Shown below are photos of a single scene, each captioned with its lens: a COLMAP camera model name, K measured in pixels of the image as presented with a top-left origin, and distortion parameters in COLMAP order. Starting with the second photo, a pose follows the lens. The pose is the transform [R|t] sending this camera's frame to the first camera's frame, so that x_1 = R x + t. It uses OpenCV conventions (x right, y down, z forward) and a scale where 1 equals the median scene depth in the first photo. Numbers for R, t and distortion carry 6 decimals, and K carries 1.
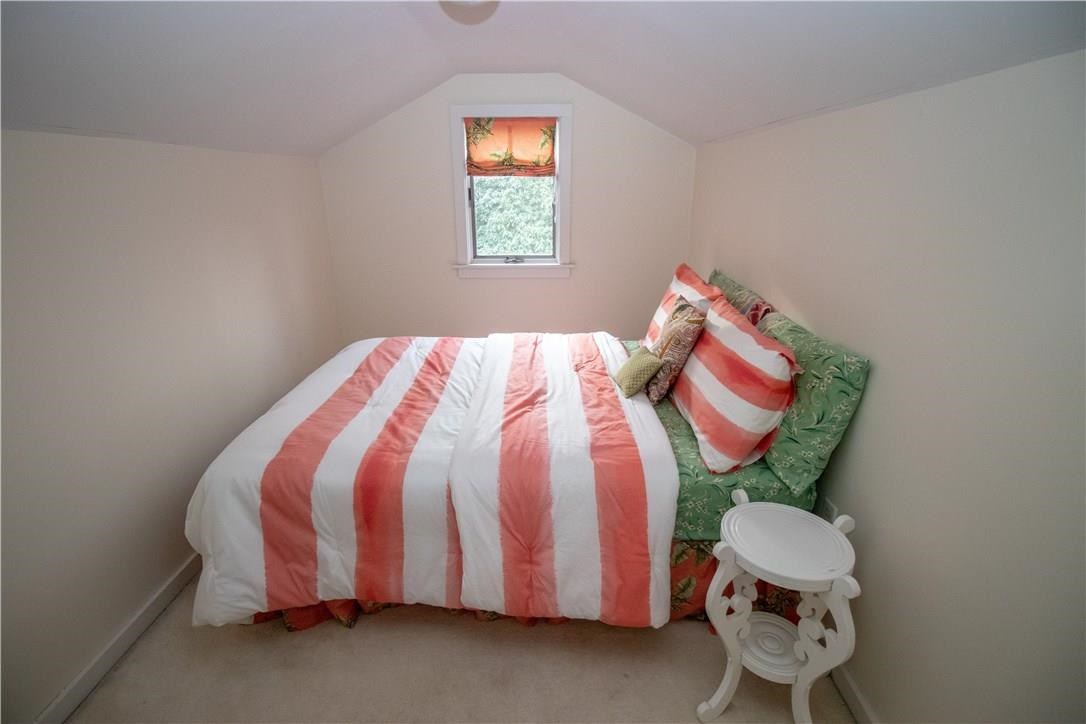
lens RADIAL K [[507.7, 0, 546.1], [0, 507.7, 360.0], [0, 0, 1]] dist [-0.001538, -0.011480]
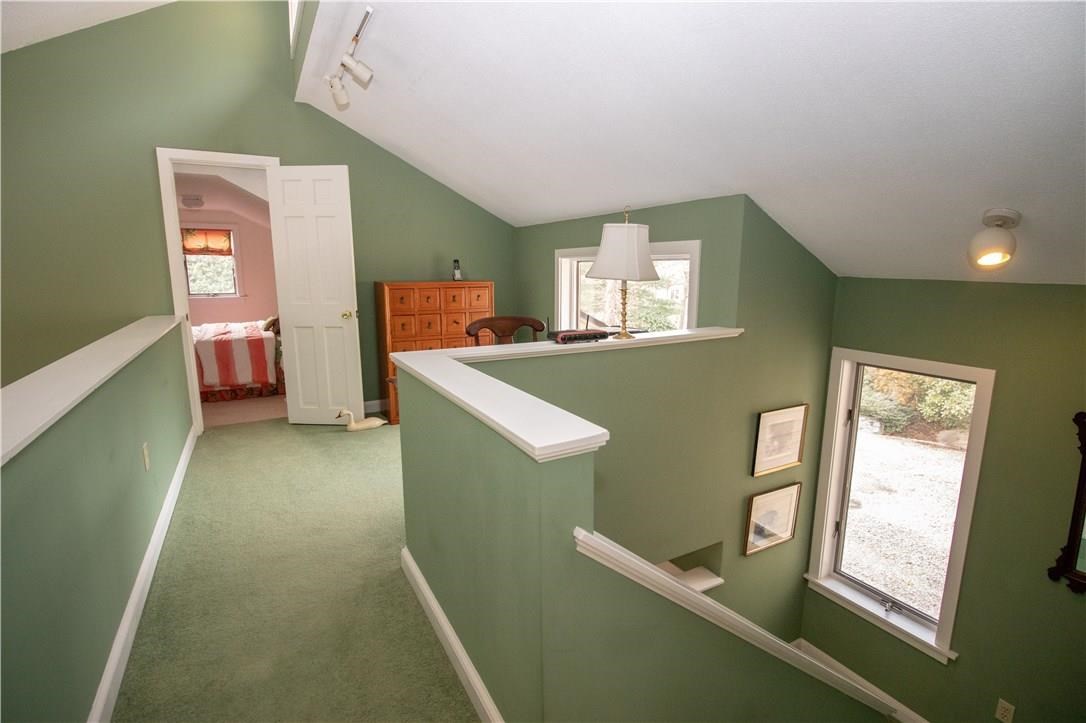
lens RADIAL K [[507.7, 0, 546.1], [0, 507.7, 359.5], [0, 0, 1]] dist [-0.001538, -0.011480]
pose [[0.862698, -0.078299, 0.499622, 0.056394], [0.149406, 0.983304, -0.103881, 0.473830], [-0.483146, 0.164265, 0.859992, -1.363180]]
